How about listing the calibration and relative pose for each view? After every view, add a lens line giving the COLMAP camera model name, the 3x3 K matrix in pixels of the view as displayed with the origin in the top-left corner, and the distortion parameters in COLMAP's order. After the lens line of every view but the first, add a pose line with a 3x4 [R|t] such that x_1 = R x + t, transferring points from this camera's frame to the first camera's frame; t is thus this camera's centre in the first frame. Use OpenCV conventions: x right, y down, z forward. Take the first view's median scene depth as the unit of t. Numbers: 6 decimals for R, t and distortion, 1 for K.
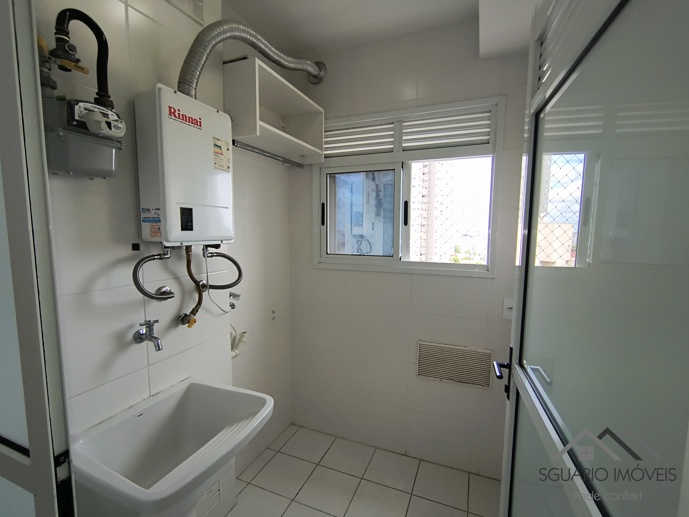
lens RADIAL K [[324.8, 0, 343.9], [0, 324.8, 261.3], [0, 0, 1]] dist [-0.002271, 0.002864]
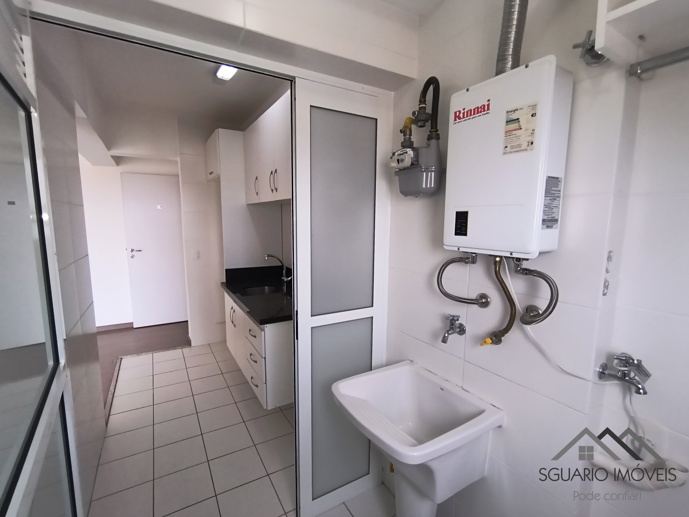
lens RADIAL K [[324.8, 0, 346.4], [0, 324.8, 262.2], [0, 0, 1]] dist [-0.002271, 0.002864]
pose [[-0.598030, 0.091091, -0.796280, 0.476358], [-0.092093, 0.979130, 0.181173, -0.159905], [0.796165, 0.181679, -0.577160, 1.302953]]
